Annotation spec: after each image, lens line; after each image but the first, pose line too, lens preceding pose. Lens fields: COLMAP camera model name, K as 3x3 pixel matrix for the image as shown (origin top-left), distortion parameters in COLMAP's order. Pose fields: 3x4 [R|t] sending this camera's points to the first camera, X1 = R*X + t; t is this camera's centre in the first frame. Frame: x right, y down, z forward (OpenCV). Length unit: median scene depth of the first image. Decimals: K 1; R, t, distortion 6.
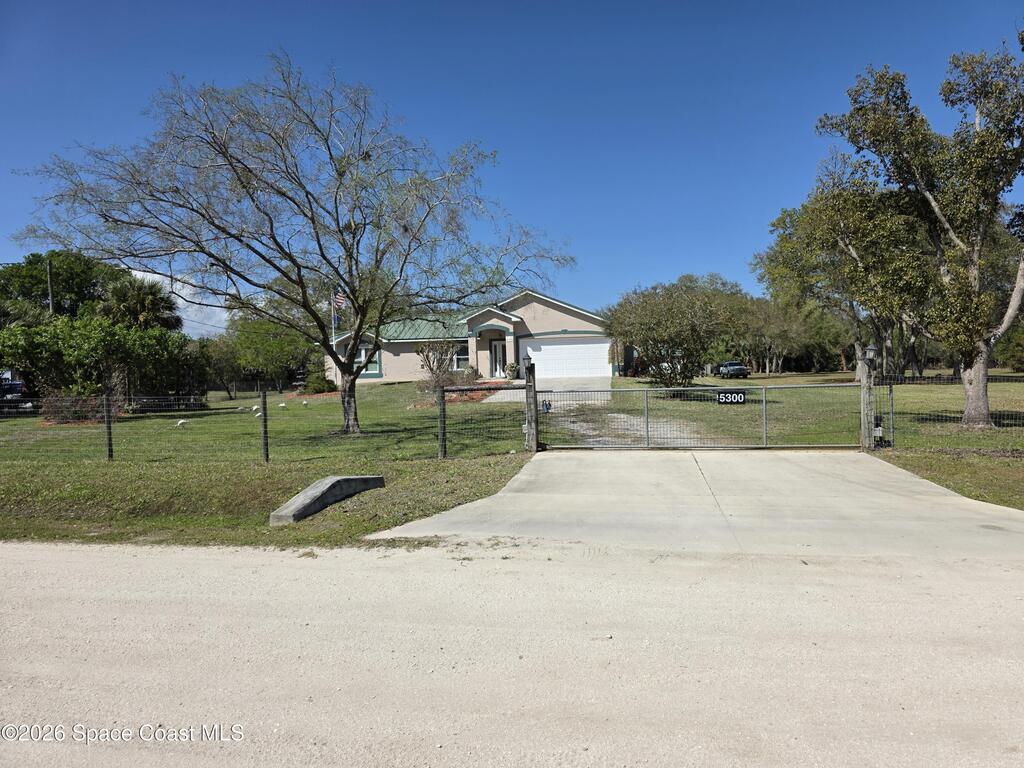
lens RADIAL K [[679.0, 0, 513.2], [0, 679.0, 391.5], [0, 0, 1]] dist [0.033085, -0.003664]
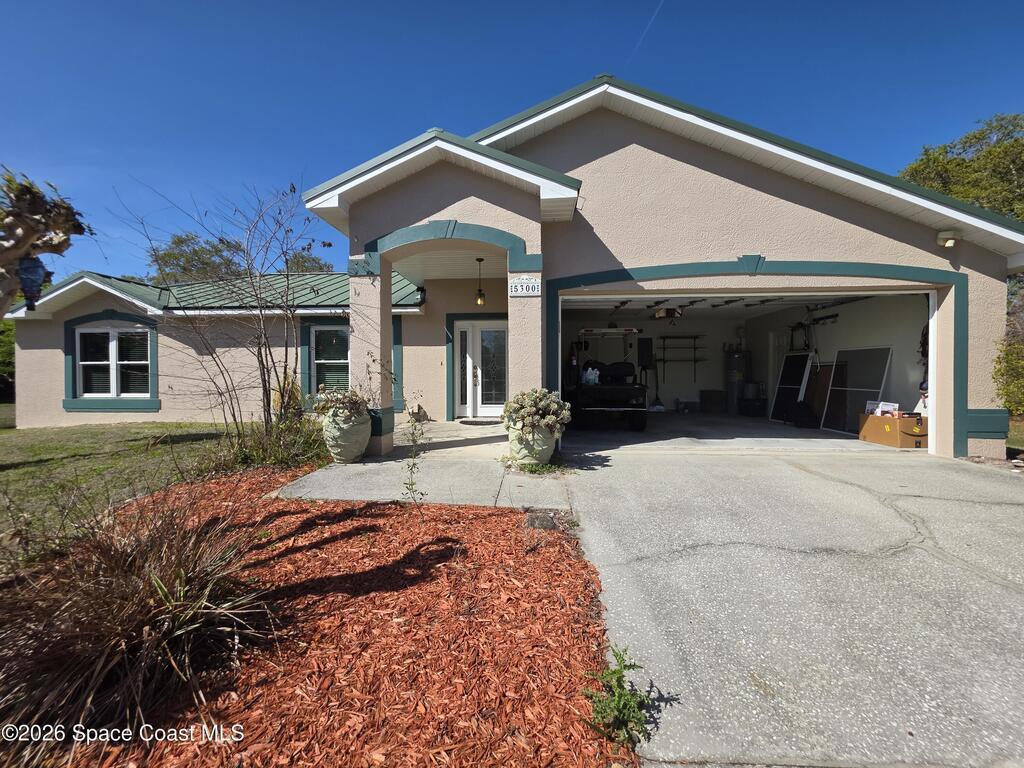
lens RADIAL K [[407.2, 0, 513.3], [0, 407.2, 378.1], [0, 0, 1]] dist [0.000767, 0.000025]
pose [[0.995917, 0.010980, 0.089603, -0.020474], [-0.011259, 0.999933, 0.002610, -0.046928], [-0.089568, -0.003608, 0.995974, 0.853271]]
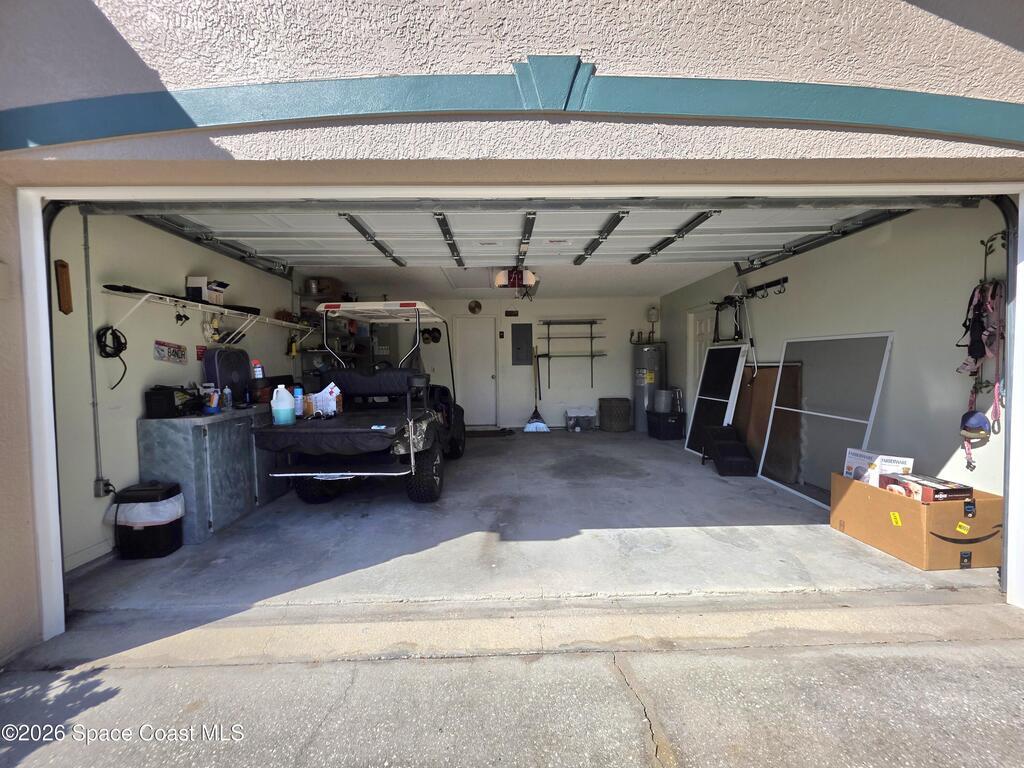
lens RADIAL K [[414.1, 0, 507.9], [0, 414.1, 380.1], [0, 0, 1]] dist [0.000057, -0.000166]
pose [[0.982750, -0.009508, 0.184692, 0.052520], [0.003799, 0.999505, 0.031239, -0.054335], [-0.184898, -0.029998, 0.982300, 0.932759]]
